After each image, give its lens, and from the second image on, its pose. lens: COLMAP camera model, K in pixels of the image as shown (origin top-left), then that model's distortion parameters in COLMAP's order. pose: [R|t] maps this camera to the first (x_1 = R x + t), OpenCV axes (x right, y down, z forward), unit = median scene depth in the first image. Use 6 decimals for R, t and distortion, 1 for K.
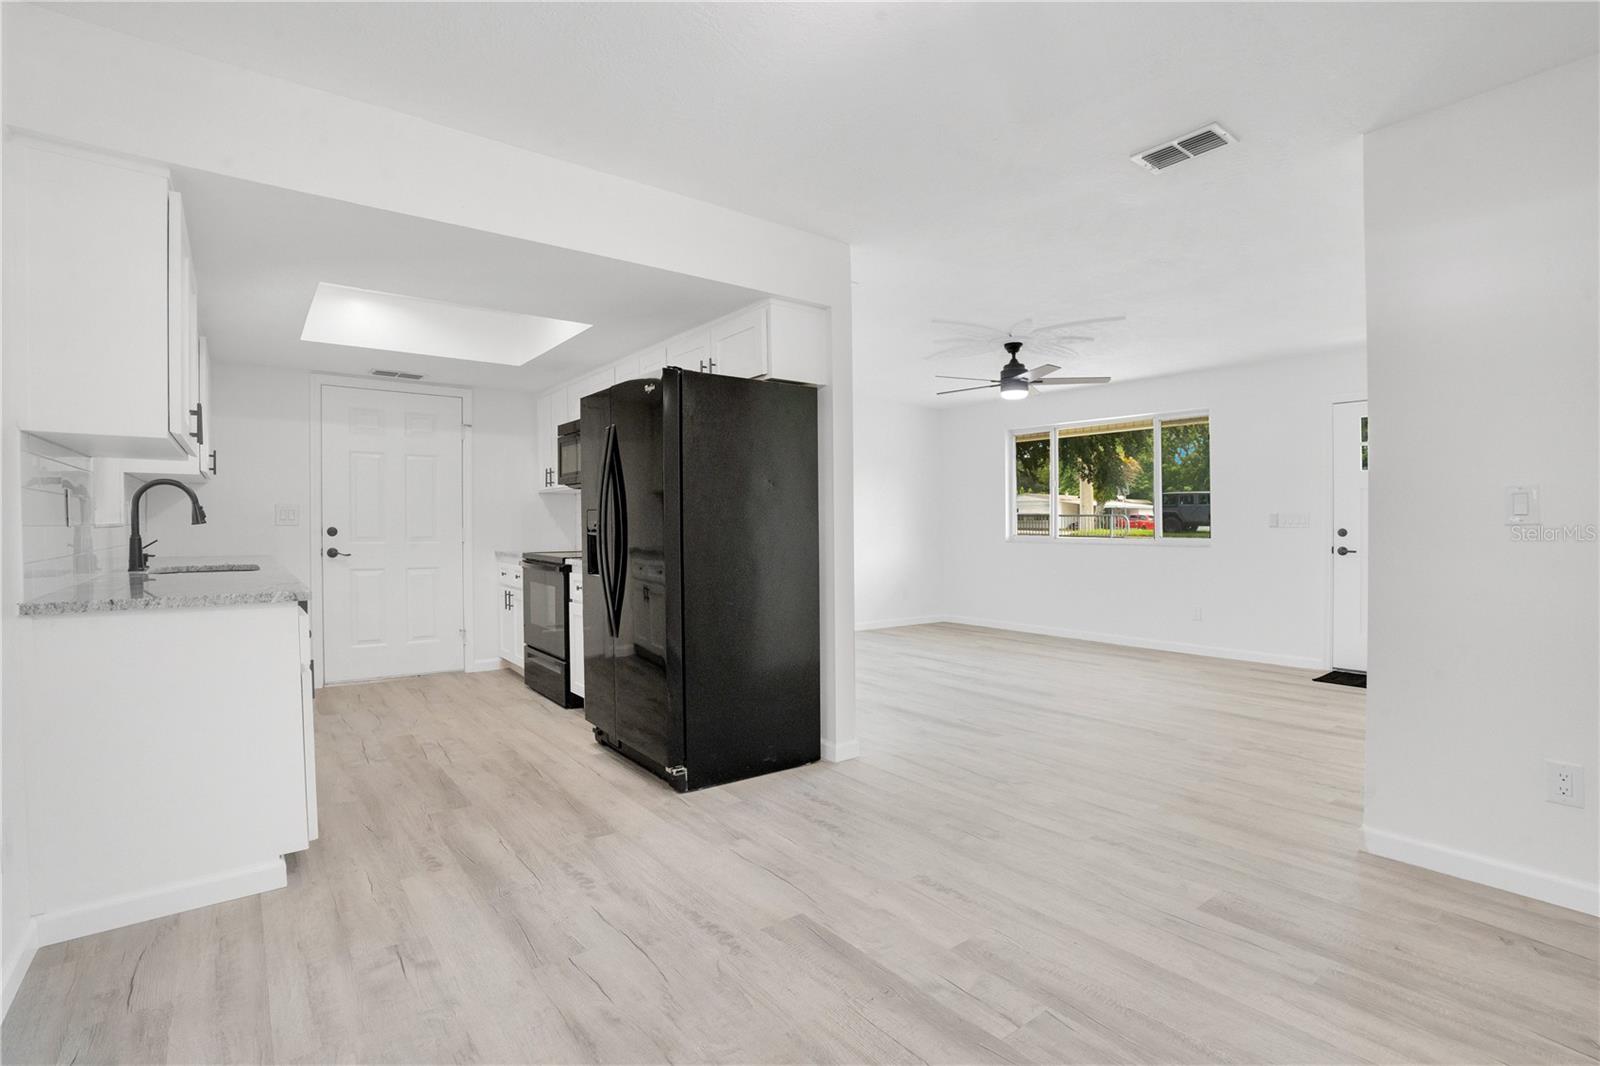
lens RADIAL K [[750.5, 0, 802.6], [0, 750.5, 546.2], [0, 0, 1]] dist [-0.075307, 0.020447]
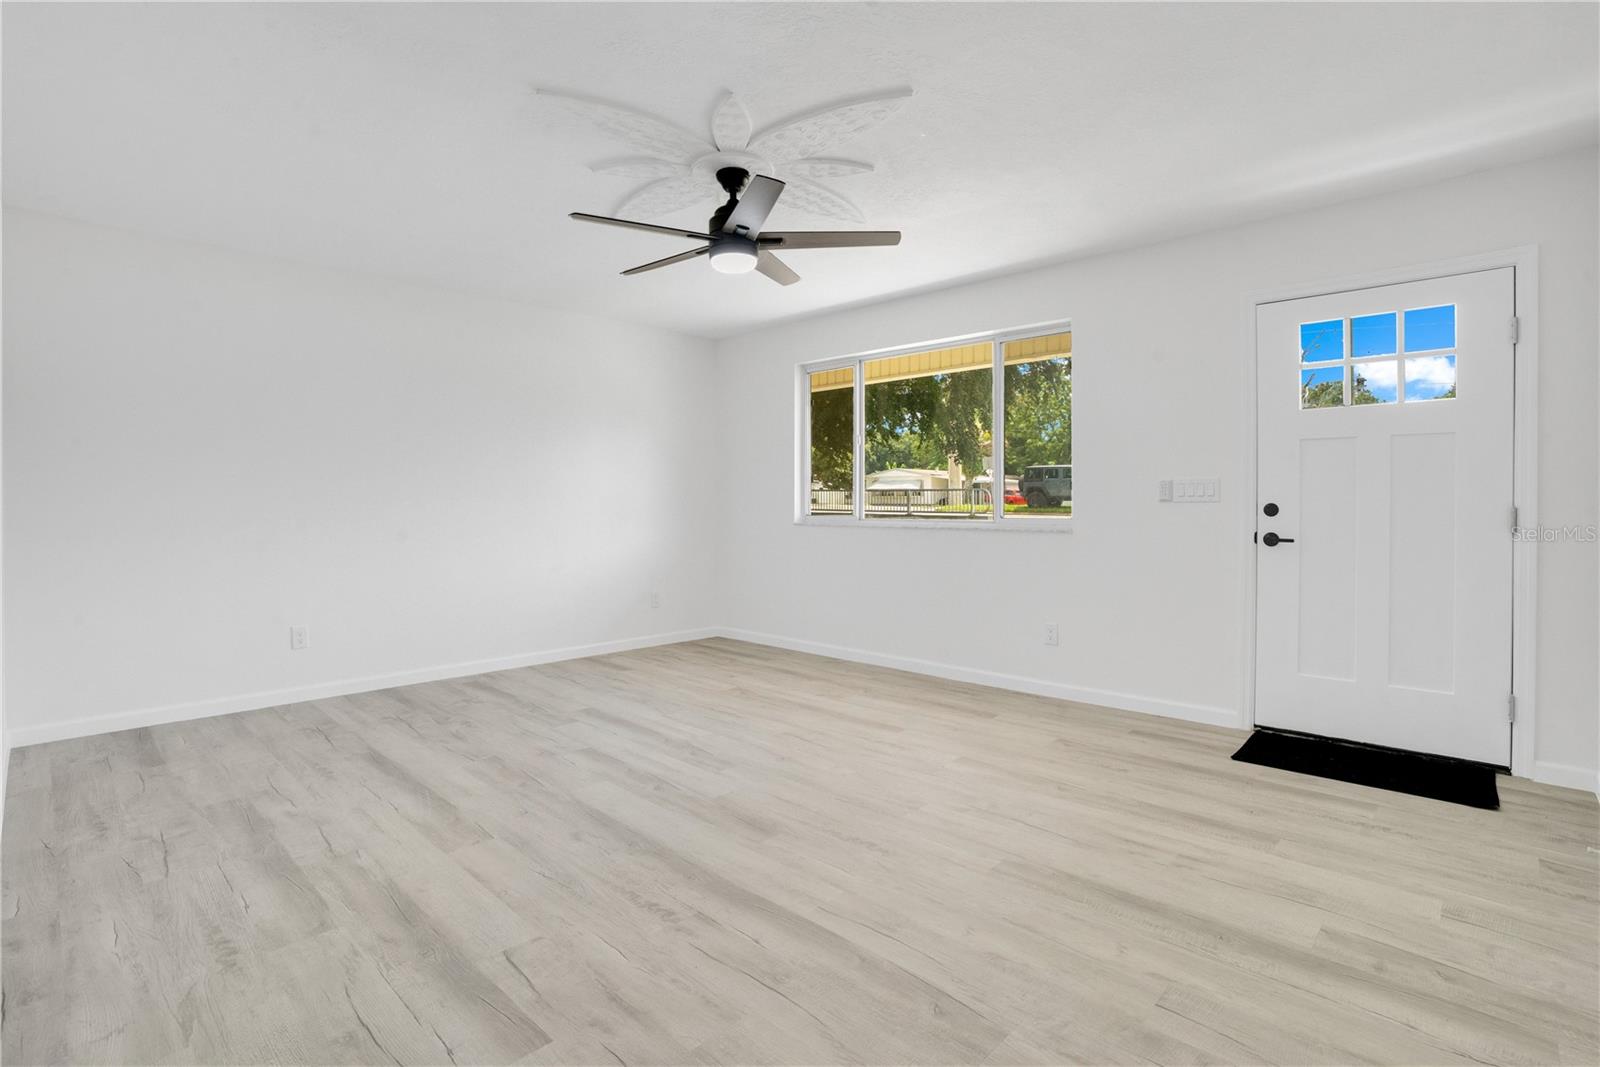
lens RADIAL K [[754.6, 0, 779.0], [0, 754.6, 516.3], [0, 0, 1]] dist [-0.070921, 0.026857]
pose [[0.991809, -0.007487, 0.127513, 0.406137], [0.008587, 0.999930, -0.008081, -0.019801], [-0.127443, 0.009109, 0.991804, 0.709415]]
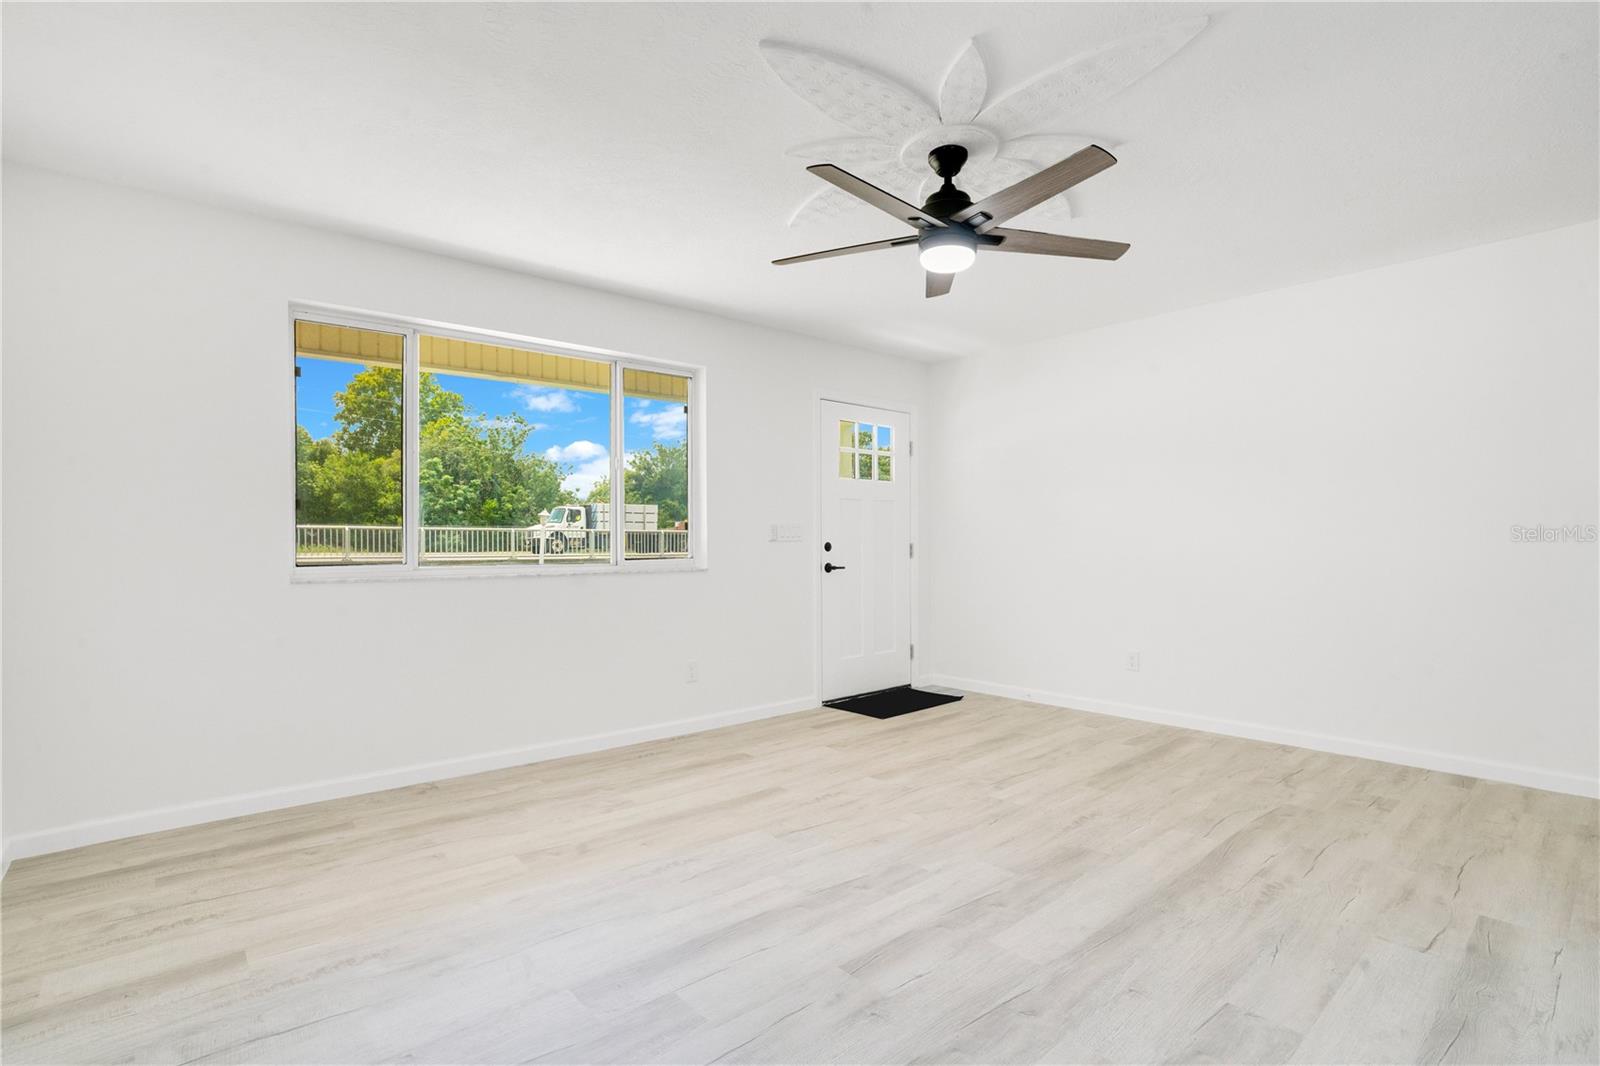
lens RADIAL K [[754.6, 0, 779.0], [0, 754.6, 515.8], [0, 0, 1]] dist [-0.070921, 0.026857]
pose [[-0.022993, 0.027789, 0.999349, -0.316395], [0.030355, 0.999172, -0.027085, -0.057069], [-0.999275, 0.029713, -0.023818, 1.811362]]
